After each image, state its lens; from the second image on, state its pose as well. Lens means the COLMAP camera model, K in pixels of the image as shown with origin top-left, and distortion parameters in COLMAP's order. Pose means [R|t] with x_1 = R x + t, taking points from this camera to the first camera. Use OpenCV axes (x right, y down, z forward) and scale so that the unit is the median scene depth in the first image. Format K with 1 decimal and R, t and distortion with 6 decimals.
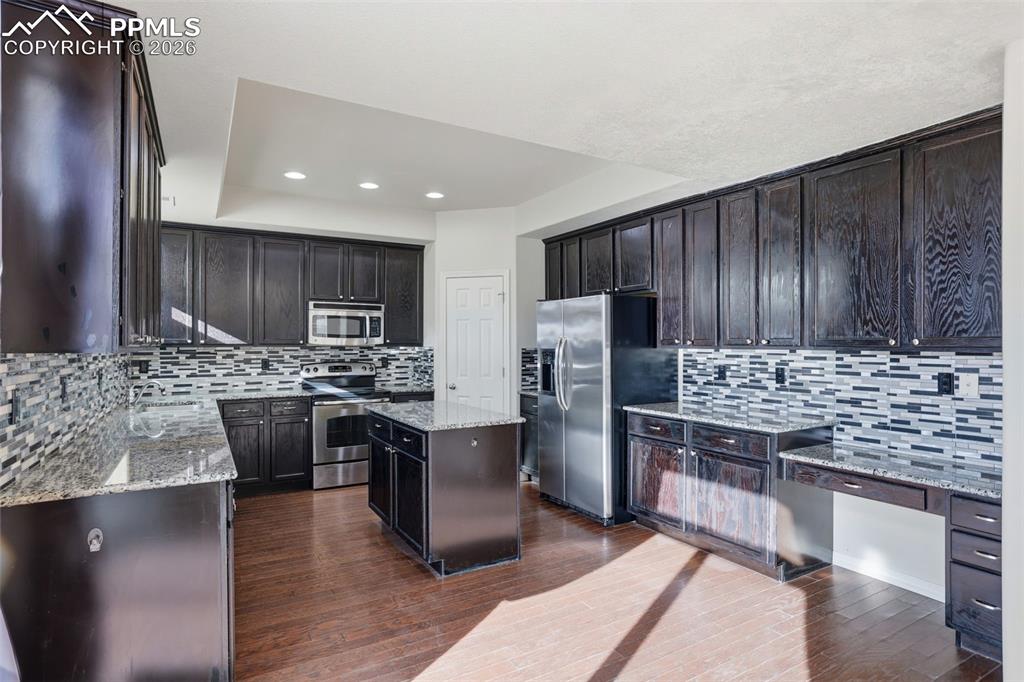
lens RADIAL K [[534.8, 0, 507.6], [0, 534.8, 343.3], [0, 0, 1]] dist [-0.017840, 0.005606]
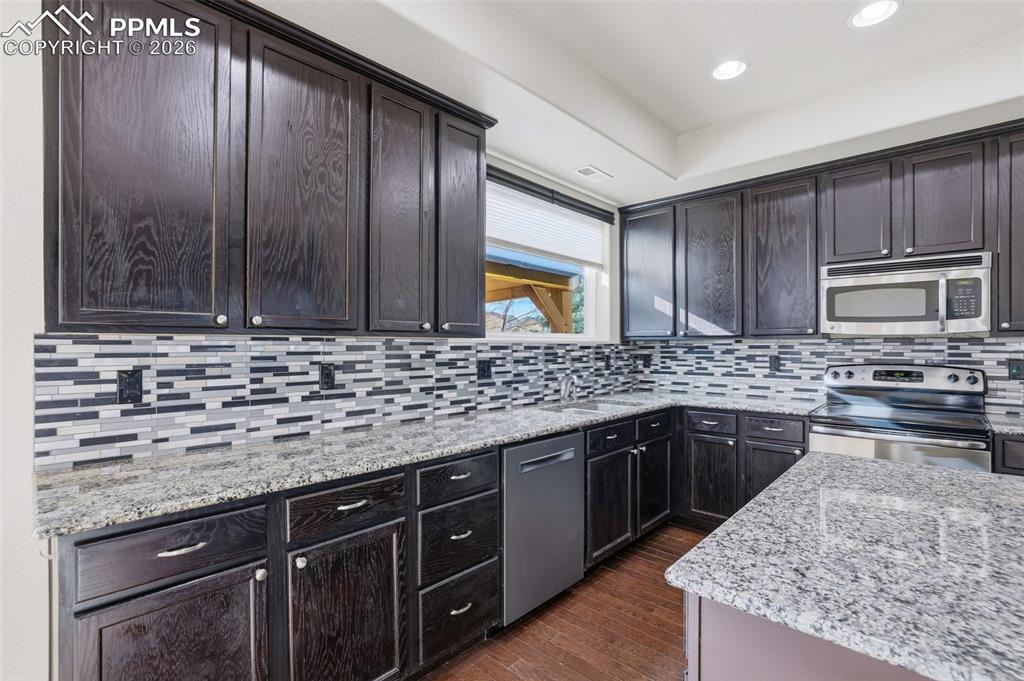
lens RADIAL K [[474.9, 0, 525.2], [0, 474.9, 347.7], [0, 0, 1]] dist [0.007922, 0.002747]
pose [[0.309284, 0.004245, -0.950960, 0.064604], [0.003376, 0.999979, 0.005562, 0.014147], [0.950964, -0.004930, 0.309263, 0.503195]]
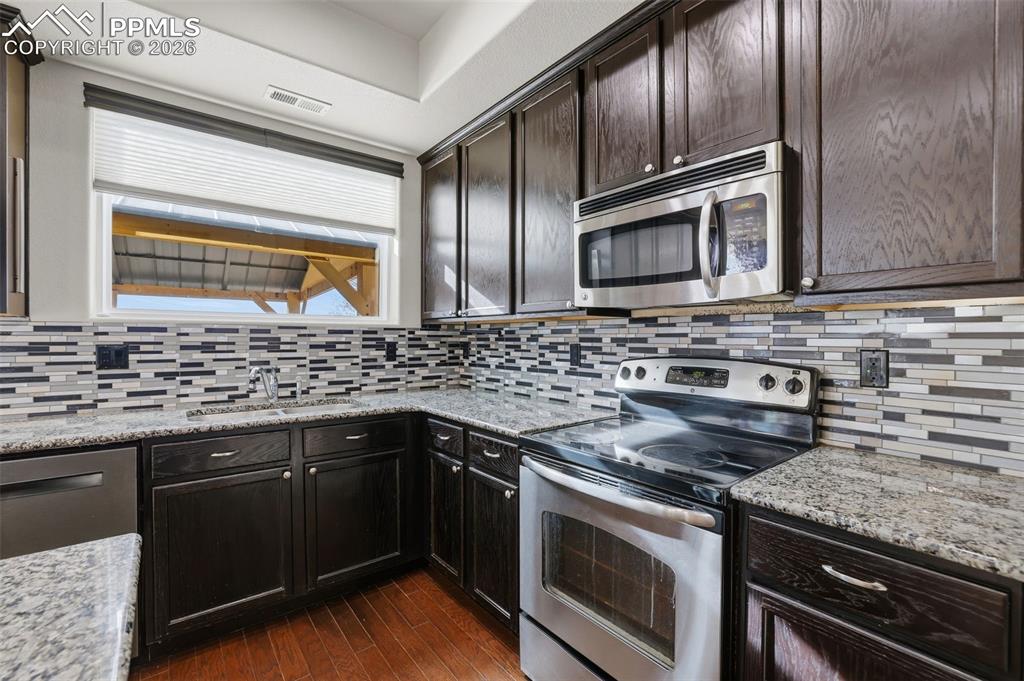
lens RADIAL K [[442.8, 0, 505.2], [0, 442.8, 343.7], [0, 0, 1]] dist [-0.030477, 0.002959]
pose [[0.133056, 0.013803, -0.991012, -0.043927], [-0.001180, 0.999905, 0.013768, 0.024826], [0.991108, -0.000662, 0.133059, 0.933036]]
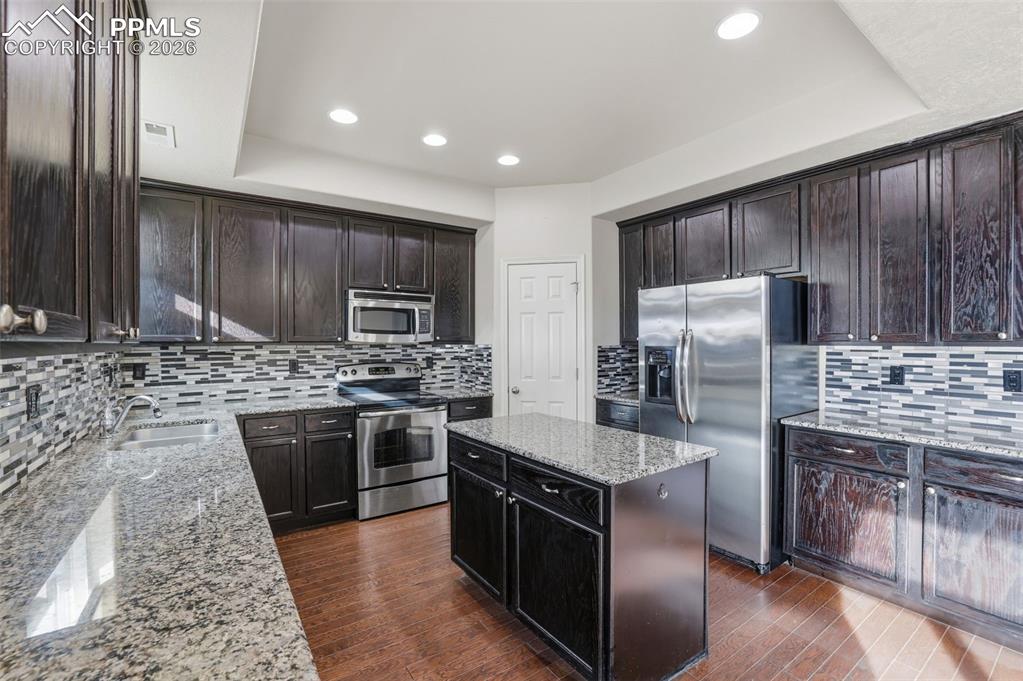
lens RADIAL K [[442.4, 0, 506.8], [0, 442.4, 345.1], [0, 0, 1]] dist [-0.030477, 0.002959]
pose [[0.997591, -0.003329, 0.069291, -0.182268], [0.002786, 0.999965, 0.007920, 0.002062], [-0.069315, -0.007708, 0.997565, 0.314334]]
